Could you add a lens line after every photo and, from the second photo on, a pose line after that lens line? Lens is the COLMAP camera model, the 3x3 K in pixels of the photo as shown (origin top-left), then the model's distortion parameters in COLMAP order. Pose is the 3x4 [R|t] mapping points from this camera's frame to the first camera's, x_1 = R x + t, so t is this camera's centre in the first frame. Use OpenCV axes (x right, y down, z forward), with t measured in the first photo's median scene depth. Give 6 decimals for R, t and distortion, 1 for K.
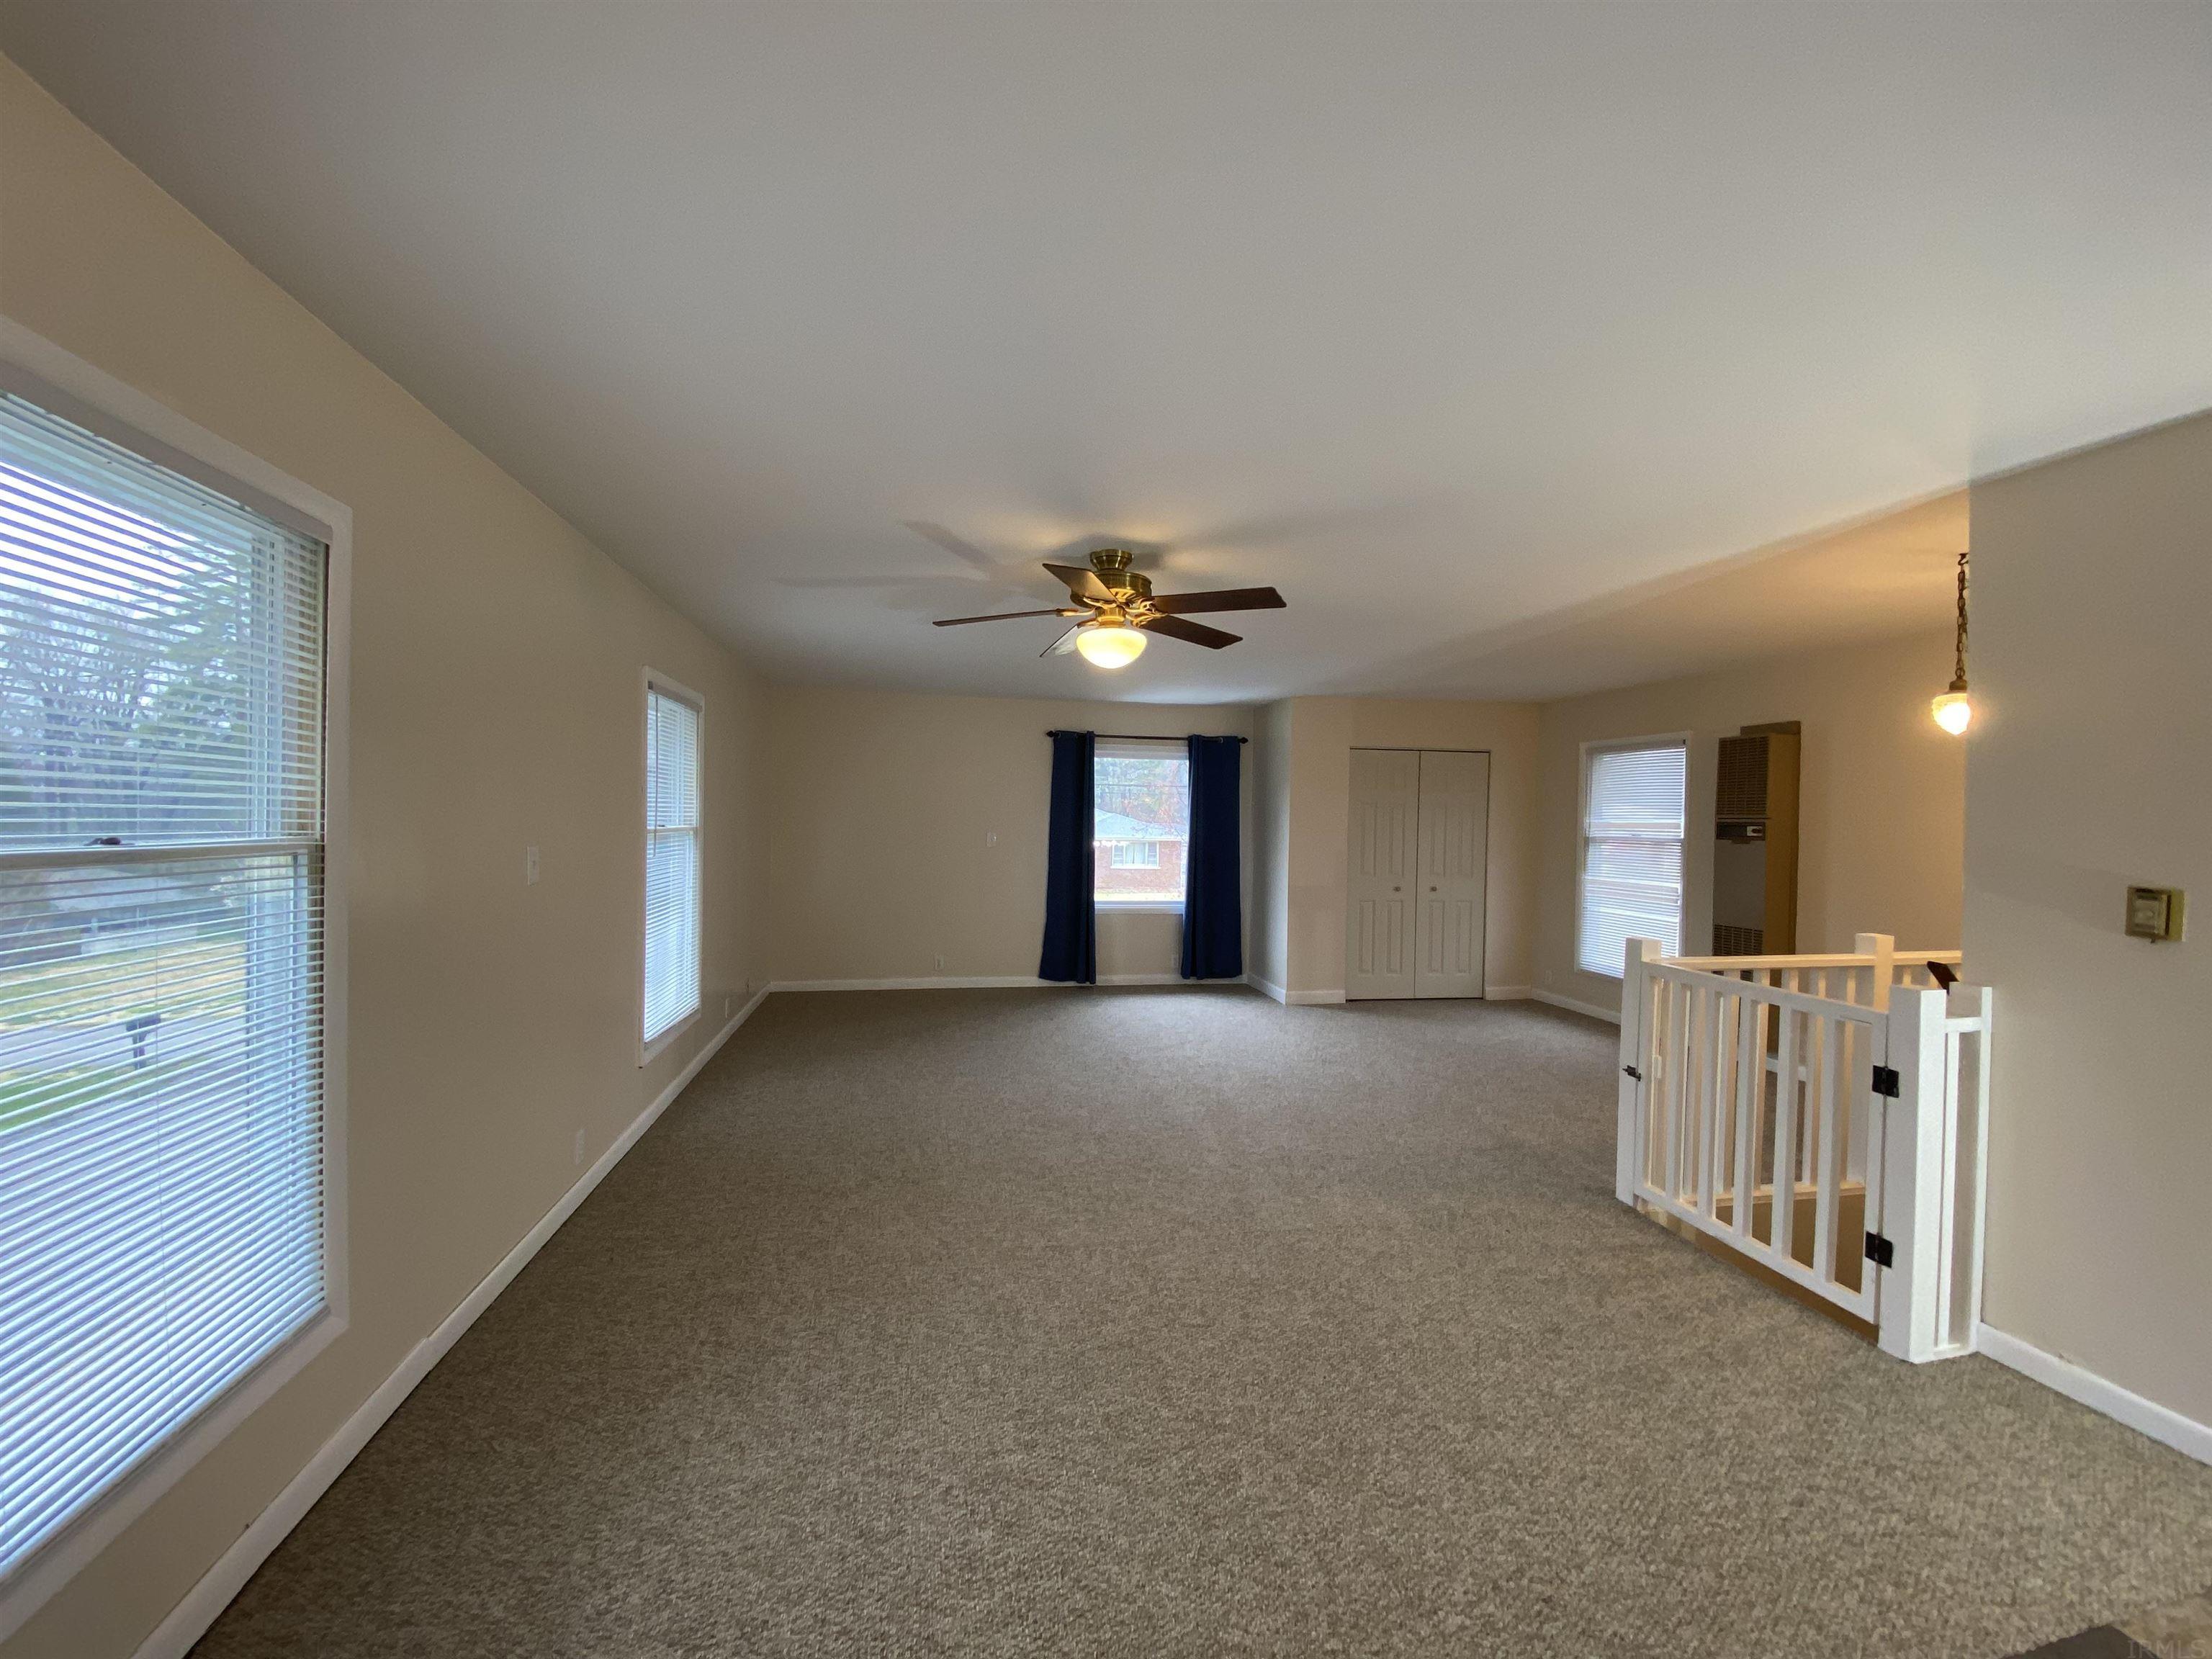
lens RADIAL K [[883.2, 0, 1106.0], [0, 883.2, 829.5], [0, 0, 1]] dist [0.023274, -0.021759]
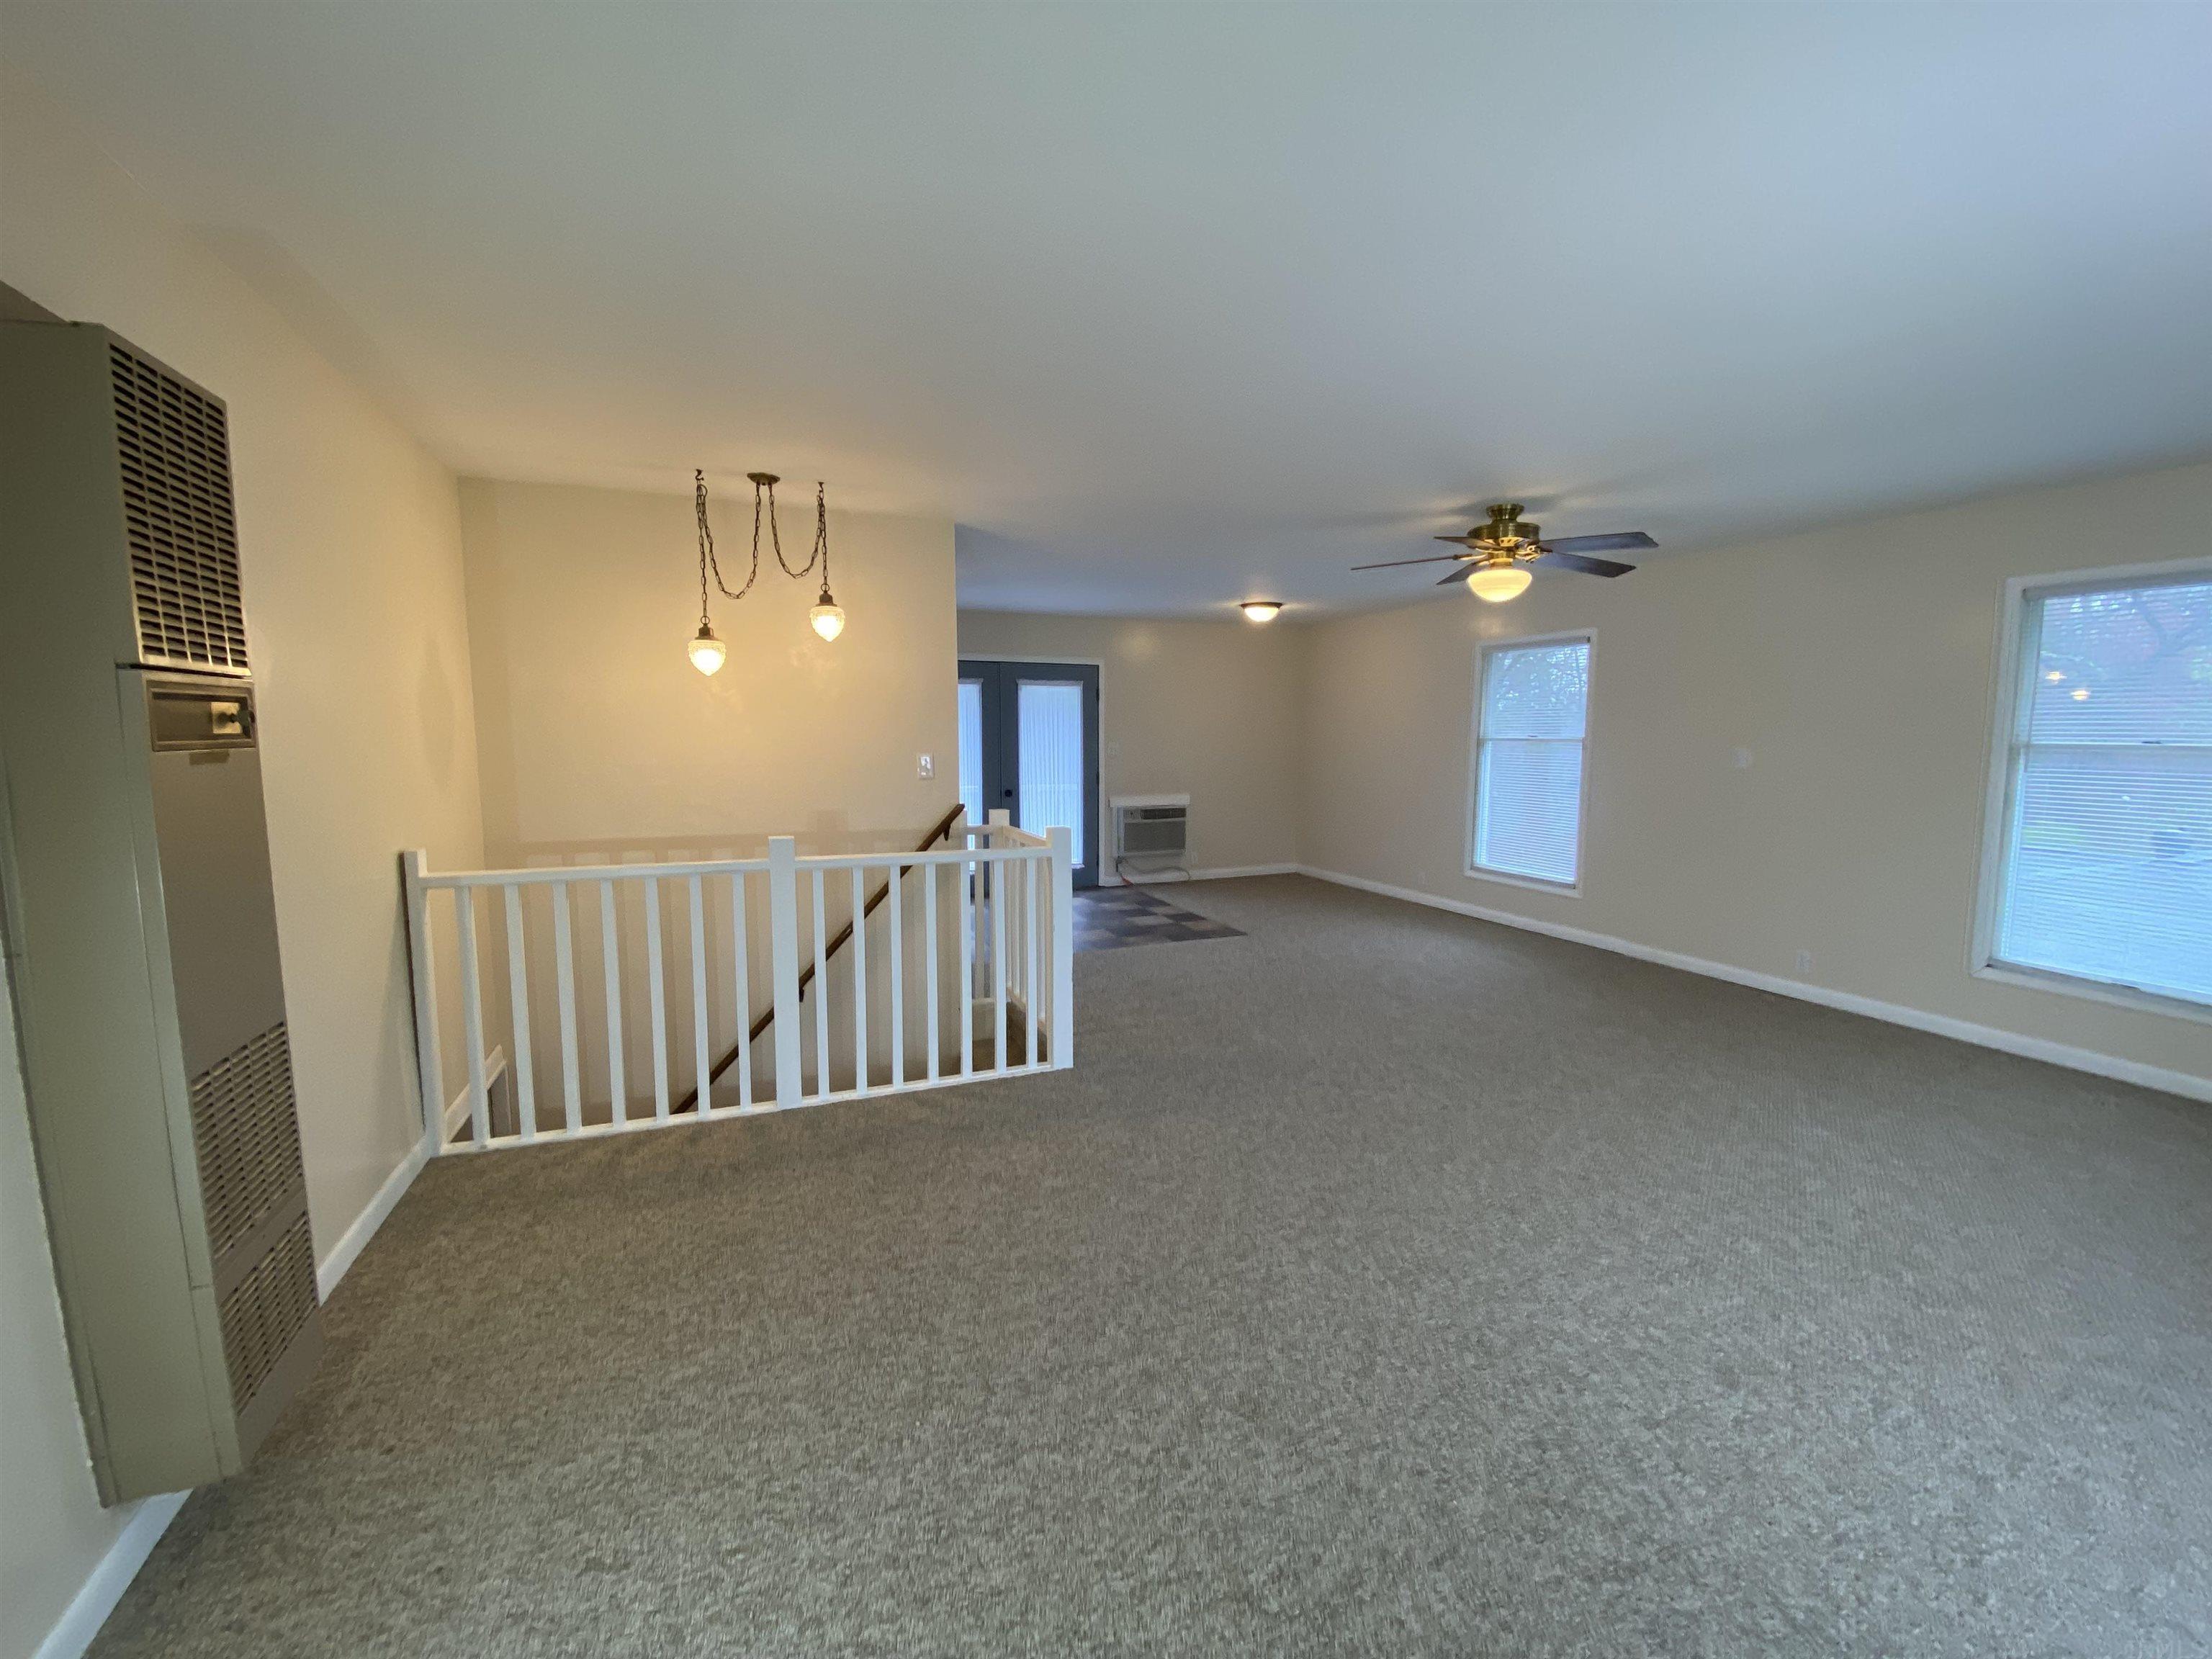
lens RADIAL K [[883.2, 0, 1106.0], [0, 883.2, 829.5], [0, 0, 1]] dist [0.023274, -0.021759]
pose [[-0.980891, 0.003058, -0.194535, 0.405187], [-0.019780, 0.993128, 0.115346, 0.000388], [0.193551, 0.116990, -0.974090, 1.106517]]
